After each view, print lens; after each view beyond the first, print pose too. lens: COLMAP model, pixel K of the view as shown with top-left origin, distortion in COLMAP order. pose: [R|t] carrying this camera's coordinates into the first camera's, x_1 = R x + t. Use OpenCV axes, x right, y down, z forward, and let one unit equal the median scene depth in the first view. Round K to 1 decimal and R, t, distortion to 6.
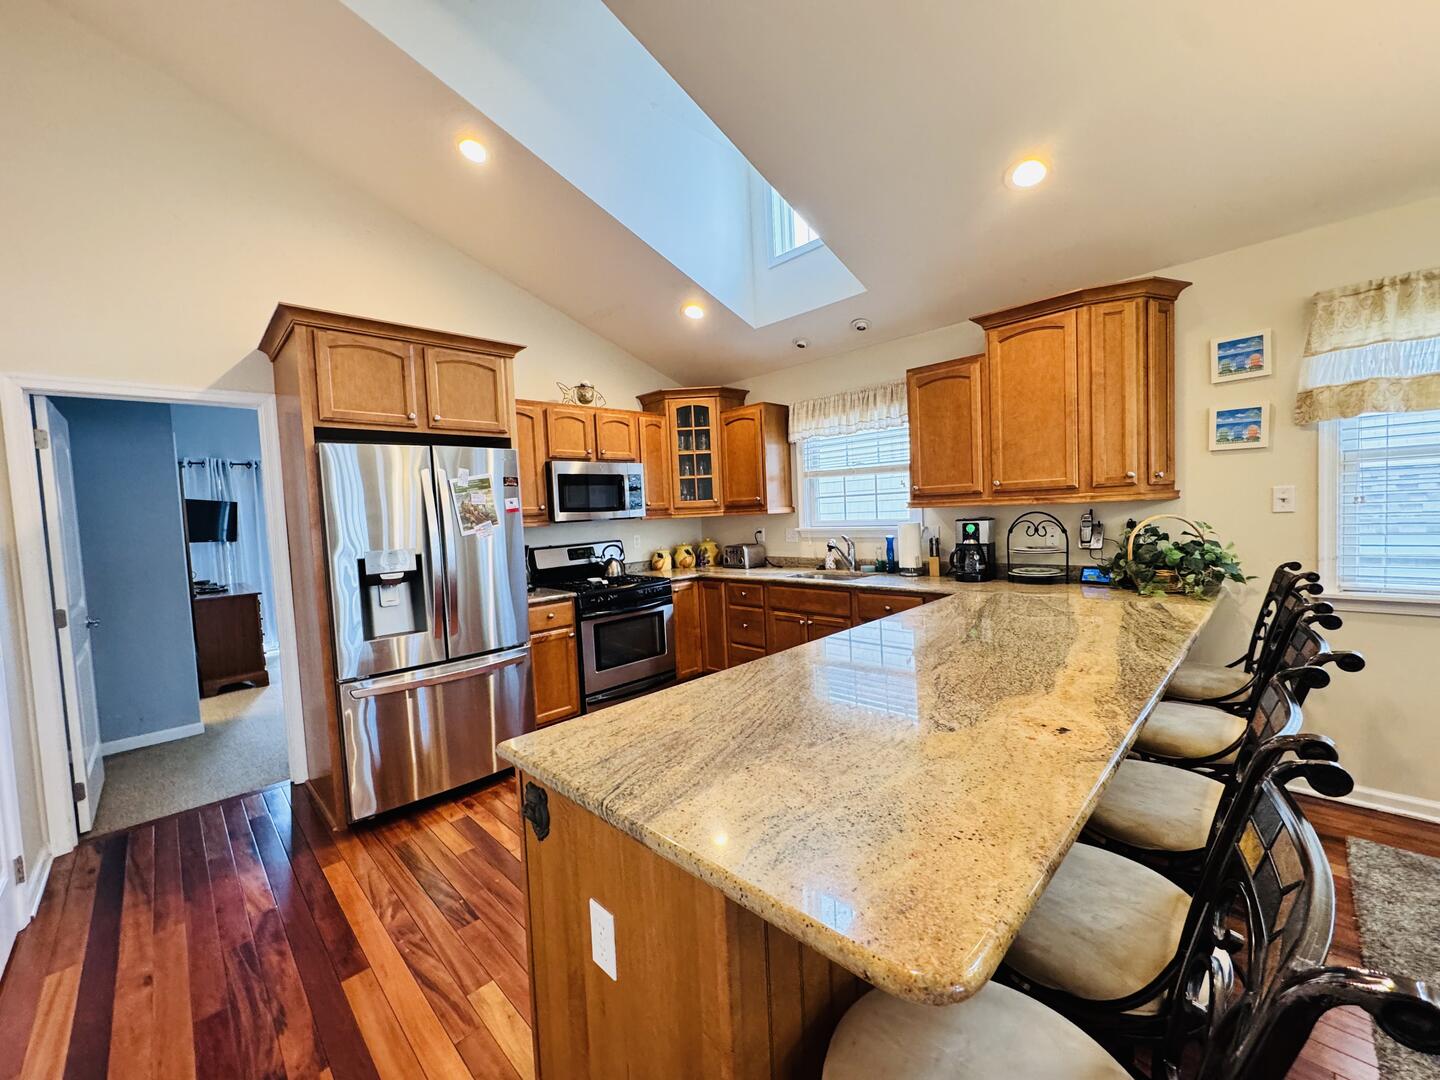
lens RADIAL K [[576.7, 0, 719.9], [0, 576.7, 540.8], [0, 0, 1]] dist [0.000748, 0.000373]
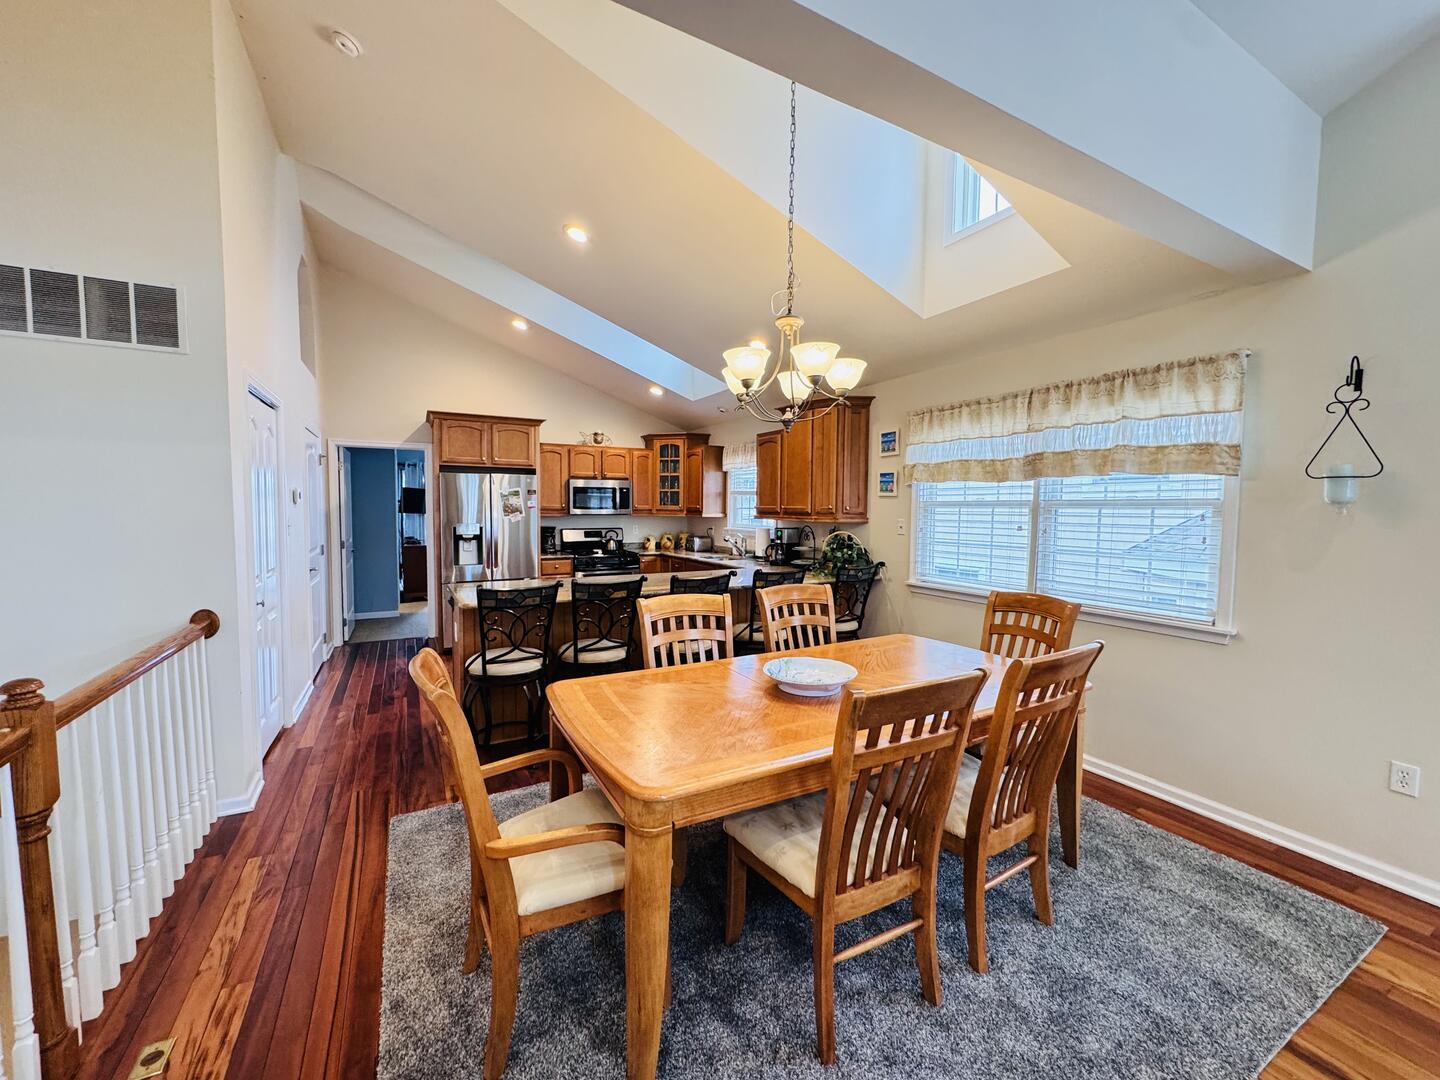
lens RADIAL K [[576.7, 0, 715.9], [0, 576.7, 537.6], [0, 0, 1]] dist [0.000748, 0.000373]
pose [[0.959511, 0.069677, -0.272918, 0.633143], [-0.068533, 0.997554, 0.013733, -0.017722], [0.273207, 0.005527, 0.961939, -0.559989]]
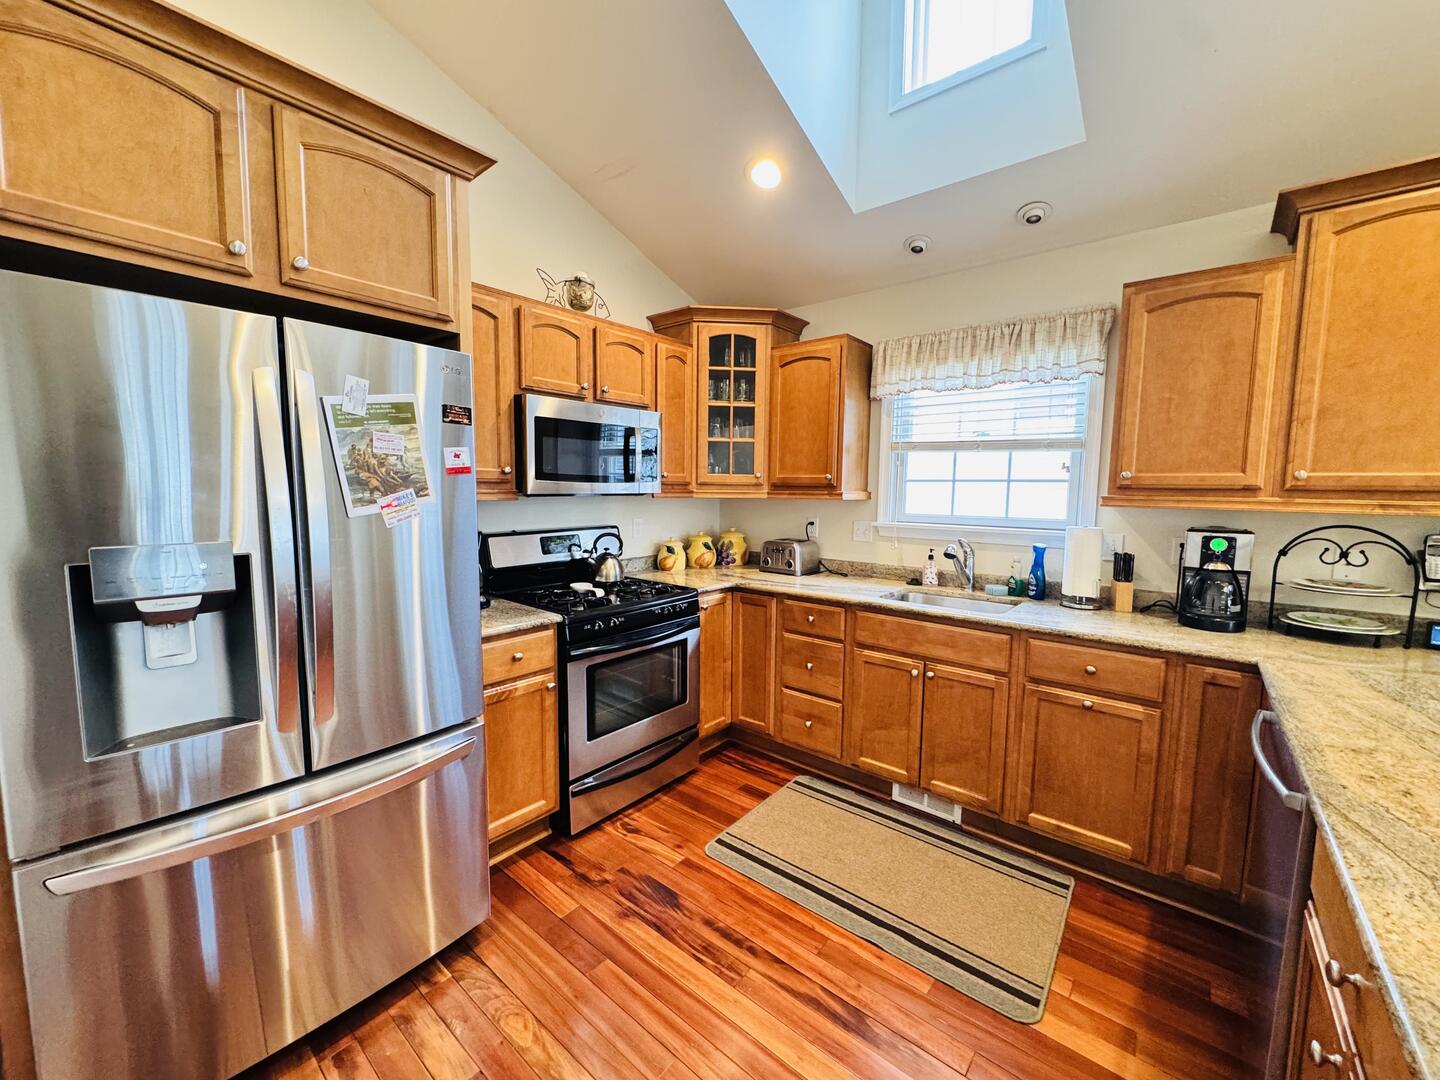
lens RADIAL K [[576.7, 0, 721.8], [0, 576.7, 542.3], [0, 0, 1]] dist [0.000748, 0.000373]
pose [[0.993450, 0.049003, 0.103225, -0.147701], [-0.053181, 0.997857, 0.038121, -0.017603], [-0.101136, -0.043361, 0.993927, 0.386161]]
